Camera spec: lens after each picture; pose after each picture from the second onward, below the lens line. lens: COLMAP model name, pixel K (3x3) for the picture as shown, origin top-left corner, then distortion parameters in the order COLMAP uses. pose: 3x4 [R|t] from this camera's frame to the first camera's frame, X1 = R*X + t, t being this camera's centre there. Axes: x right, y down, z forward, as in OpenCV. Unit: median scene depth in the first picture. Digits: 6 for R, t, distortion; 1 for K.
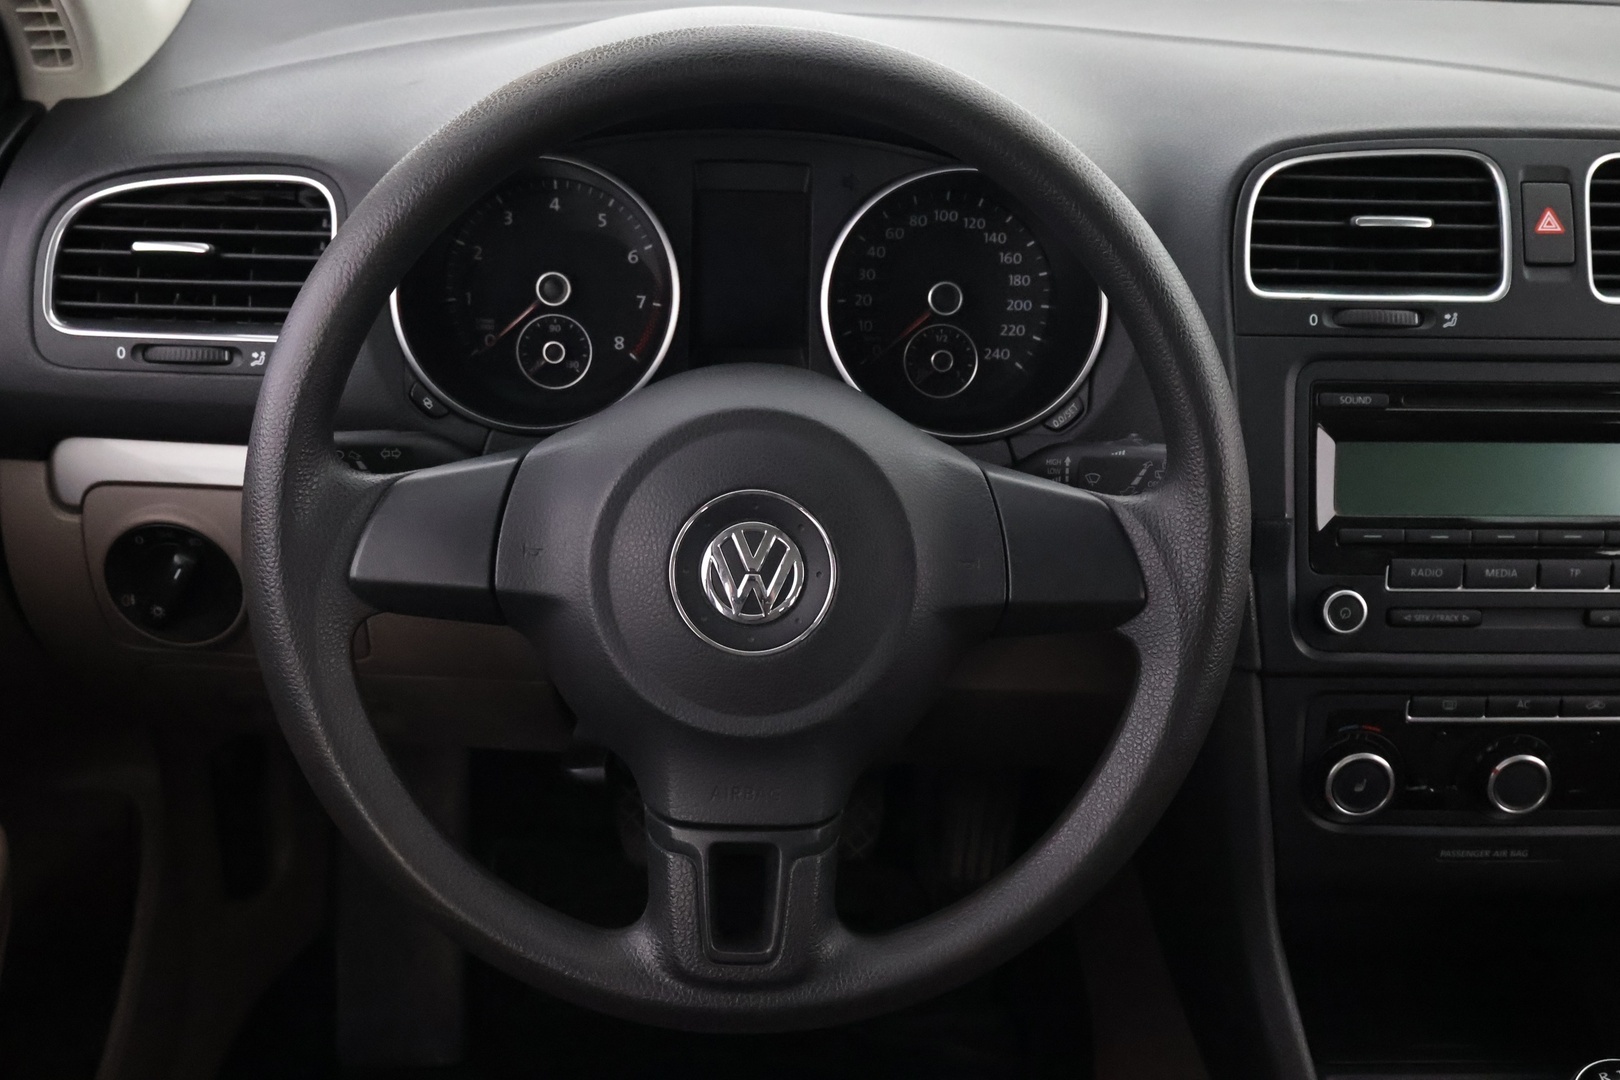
lens RADIAL K [[1880.2, 0, 817.2], [0, 1880.2, 529.9], [0, 0, 1]] dist [0.020047, 0.000000]
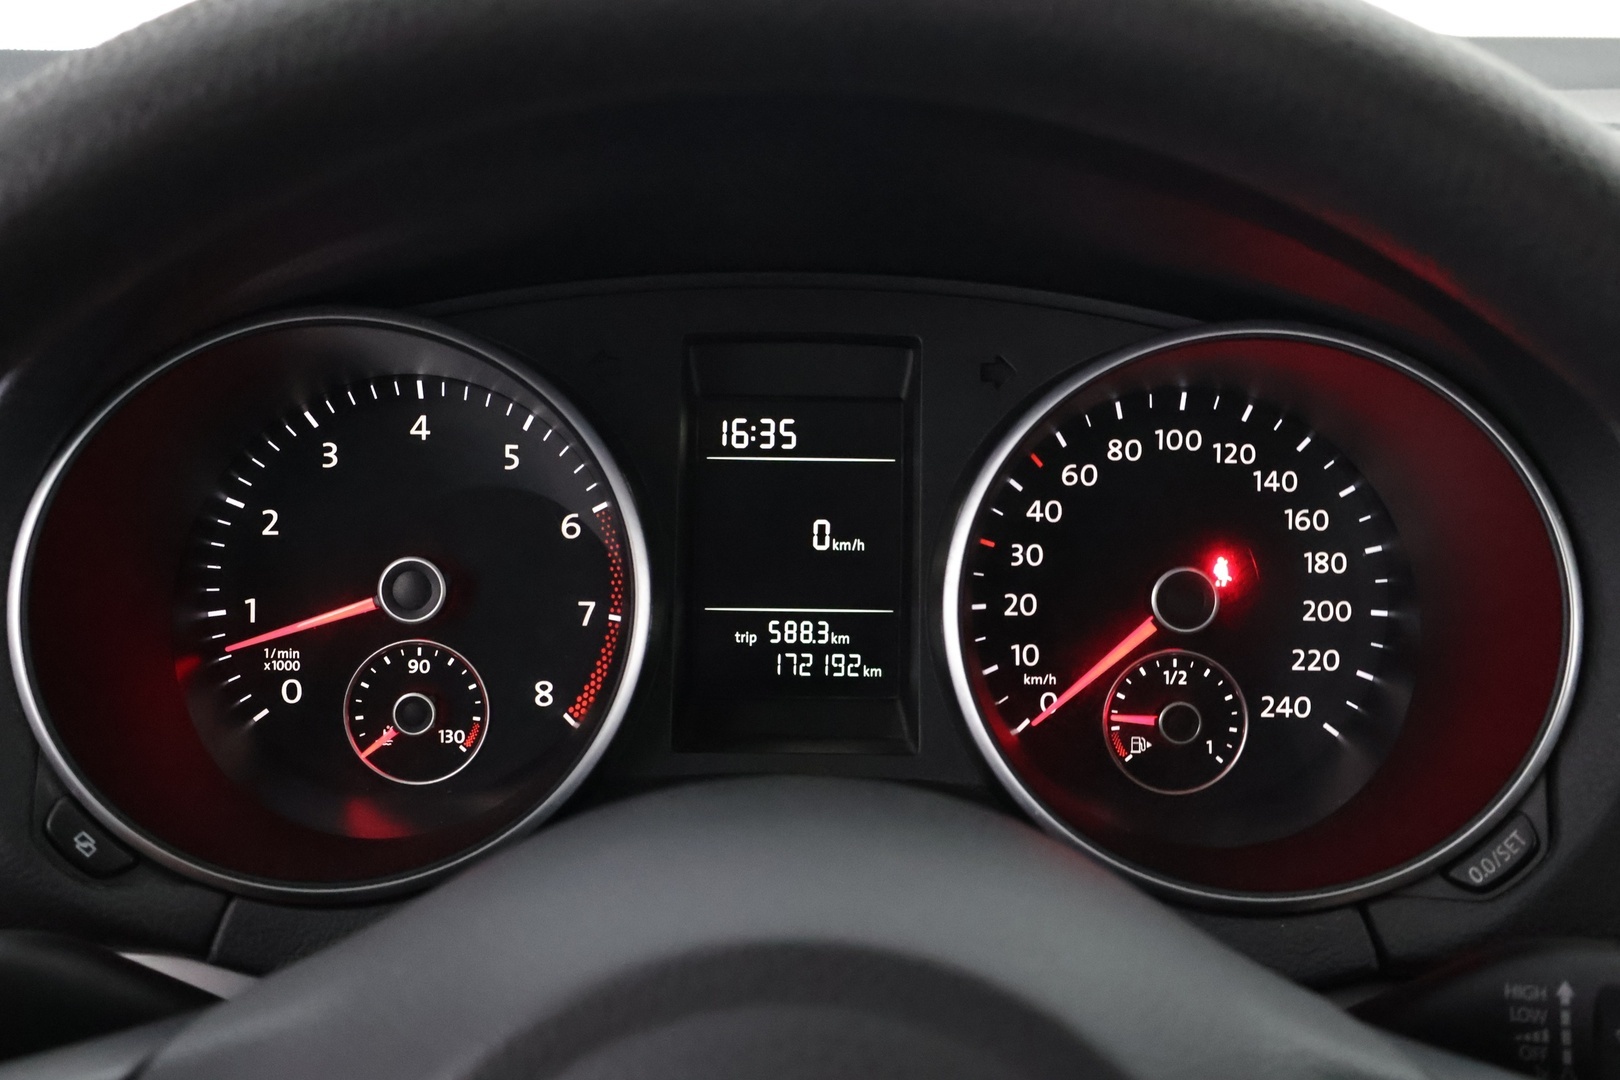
lens RADIAL K [[1965.7, 0, 819.3], [0, 1965.7, 541.7], [0, 0, 1]] dist [0.045208, 0.000000]
pose [[0.999269, -0.012717, -0.036045, -0.011733], [0.007189, 0.988731, -0.149532, -0.065809], [0.037540, 0.149164, 0.988100, 0.516618]]
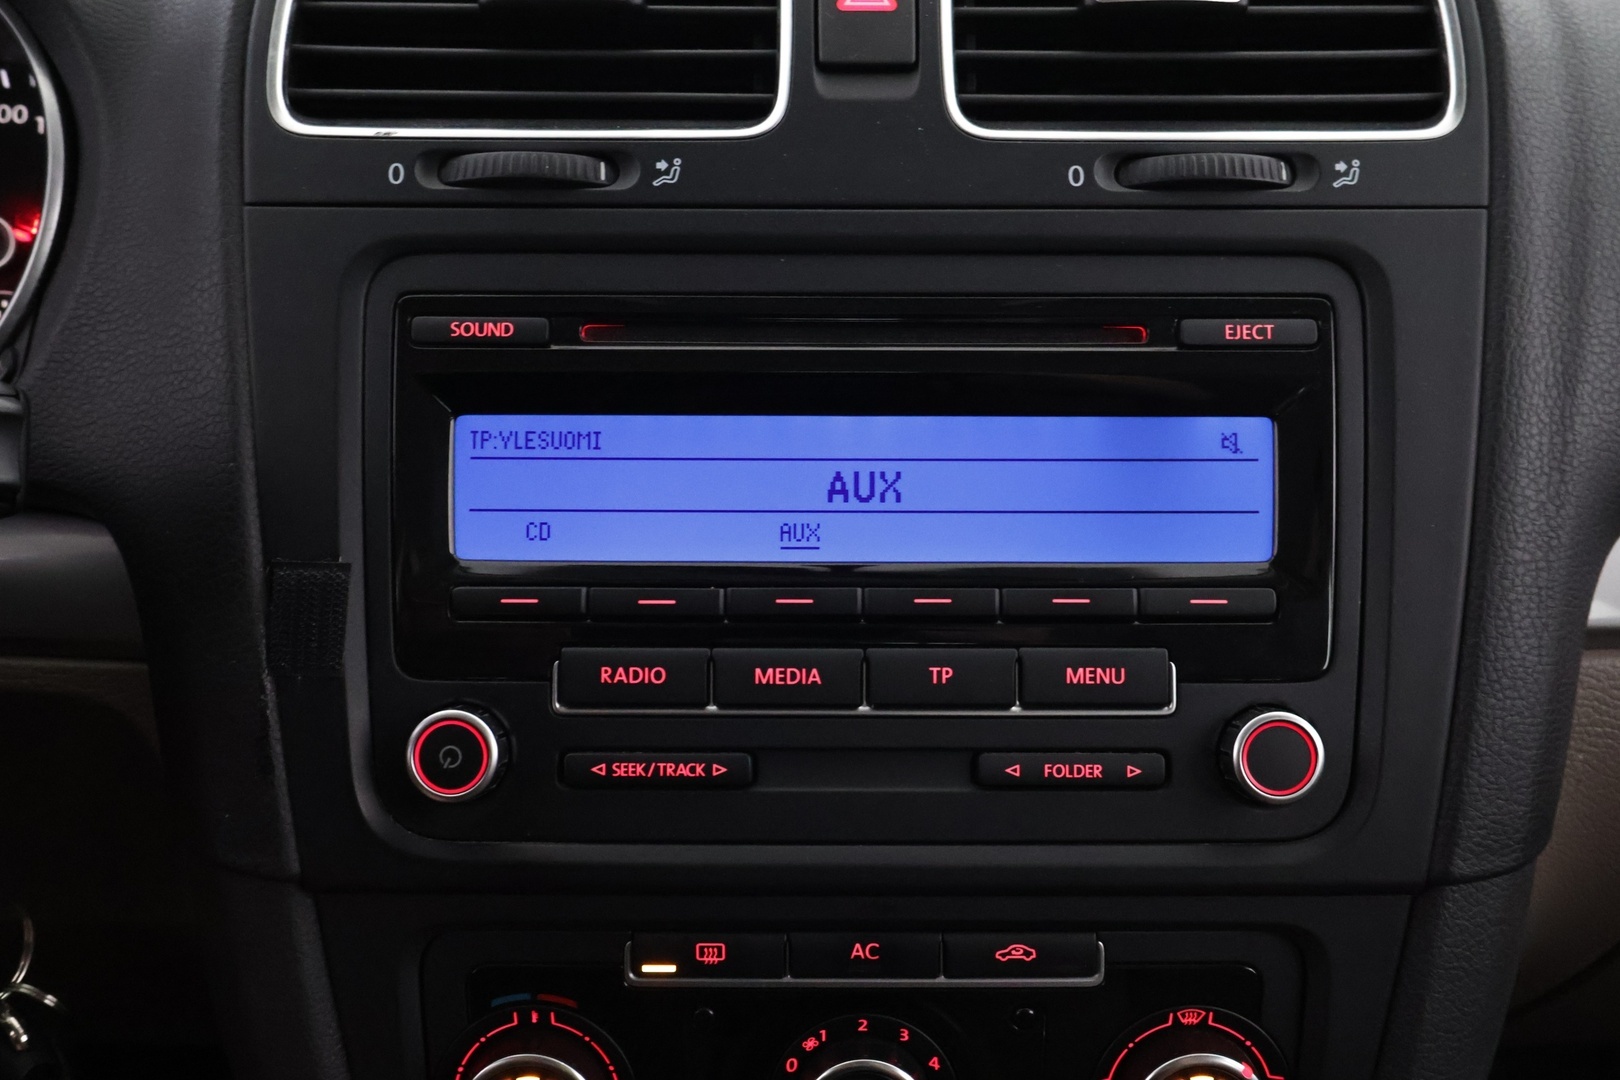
lens RADIAL K [[1609.0, 0, 813.3], [0, 1609.0, 533.3], [0, 0, 1]] dist [-0.011905, 0.000000]
pose [[0.998723, -0.010523, -0.049415, 0.385435], [0.002702, 0.987796, -0.155727, 0.050687], [0.050451, 0.155394, 0.986563, 0.575800]]
